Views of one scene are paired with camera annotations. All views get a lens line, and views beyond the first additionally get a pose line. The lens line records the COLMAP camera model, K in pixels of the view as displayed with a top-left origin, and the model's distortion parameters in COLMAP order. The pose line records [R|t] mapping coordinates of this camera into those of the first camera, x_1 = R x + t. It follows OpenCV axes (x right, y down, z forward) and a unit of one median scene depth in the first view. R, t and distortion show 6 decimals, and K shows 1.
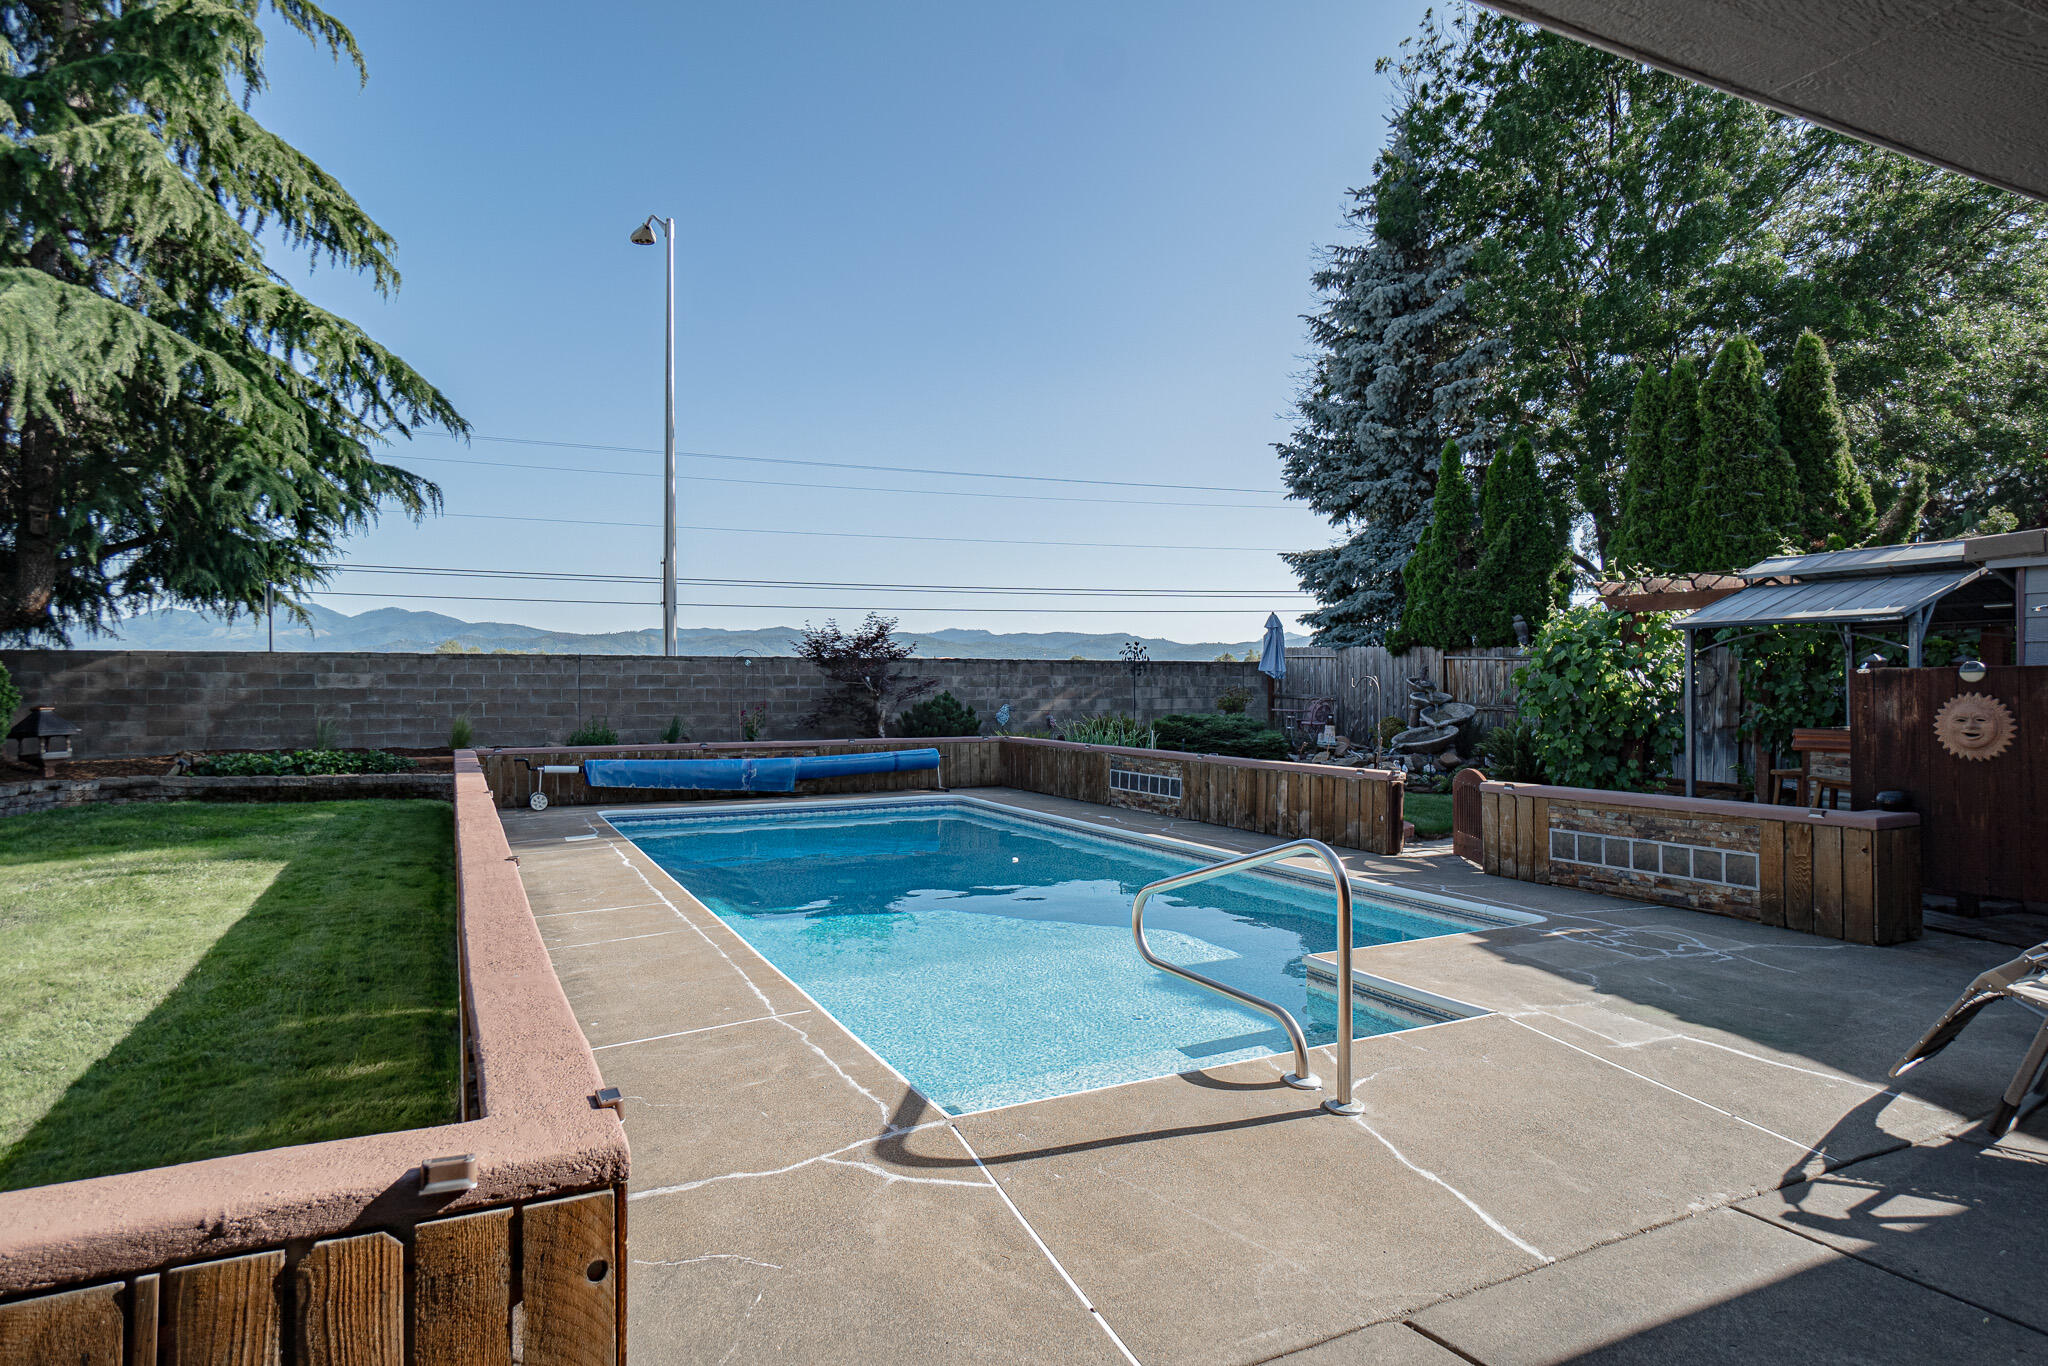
lens RADIAL K [[1132.8, 0, 1015.9], [0, 1132.8, 701.4], [0, 0, 1]] dist [0.001039, 0.000062]
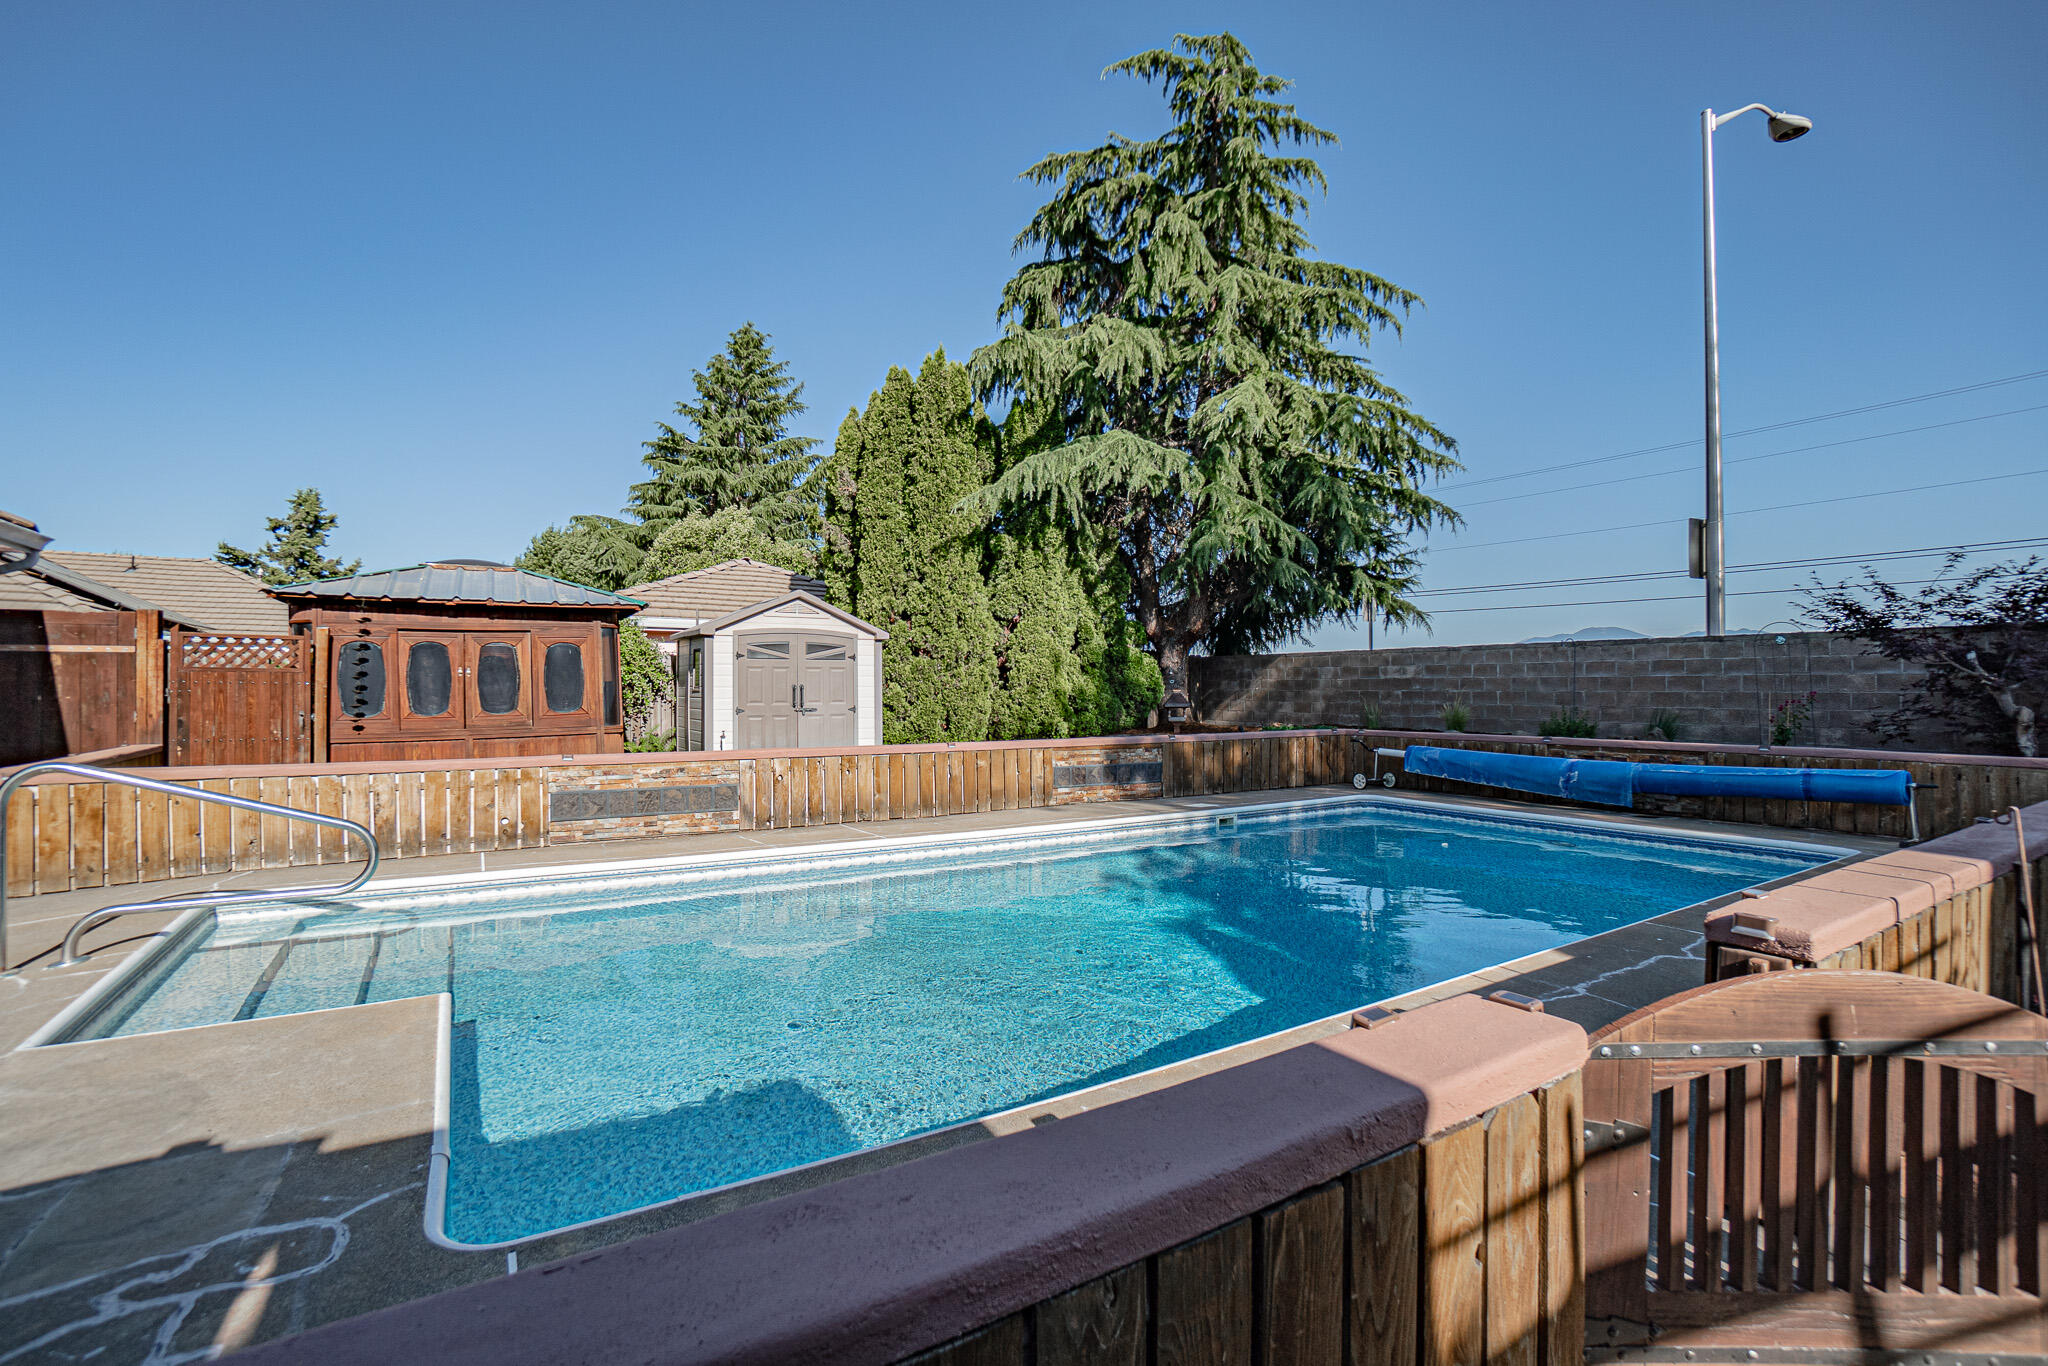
lens RADIAL K [[903.6, 0, 1012.8], [0, 903.6, 682.2], [0, 0, 1]] dist [-0.066336, 0.023802]
pose [[0.100093, -0.006384, -0.994958, 0.288744], [-0.014985, 0.999856, -0.007923, 0.005827], [0.994865, 0.015702, 0.099983, 0.445528]]
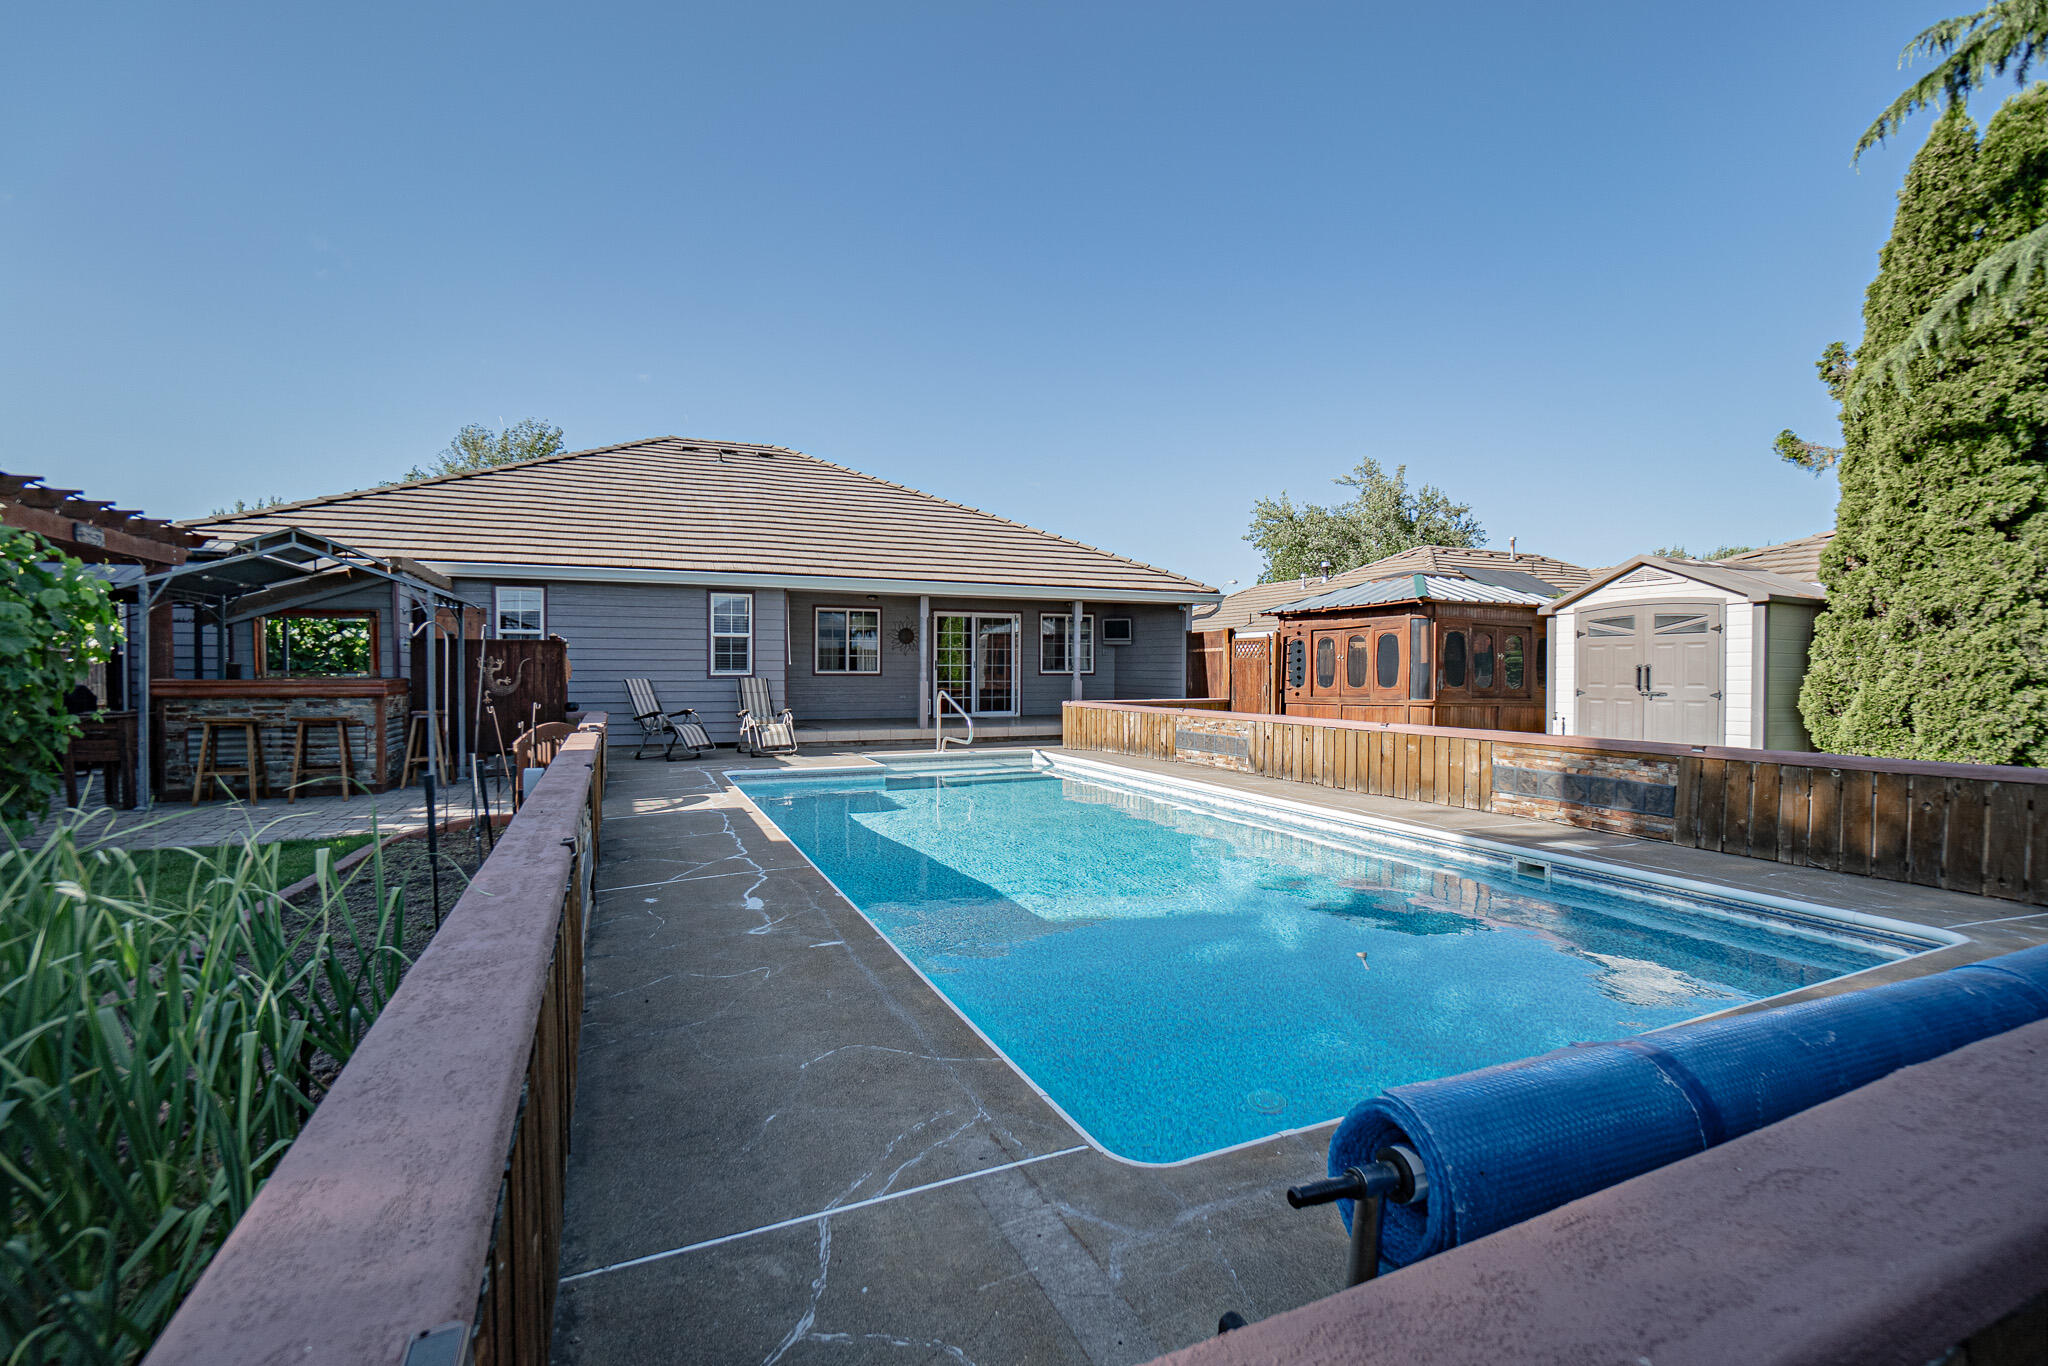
lens RADIAL K [[903.6, 0, 1012.8], [0, 903.6, 682.2], [0, 0, 1]] dist [-0.066336, 0.023802]
pose [[-0.999386, 0.000244, 0.035048, -0.029768], [0.001249, 0.999588, 0.028678, -0.000848], [-0.035027, 0.028704, -0.998974, 0.962868]]
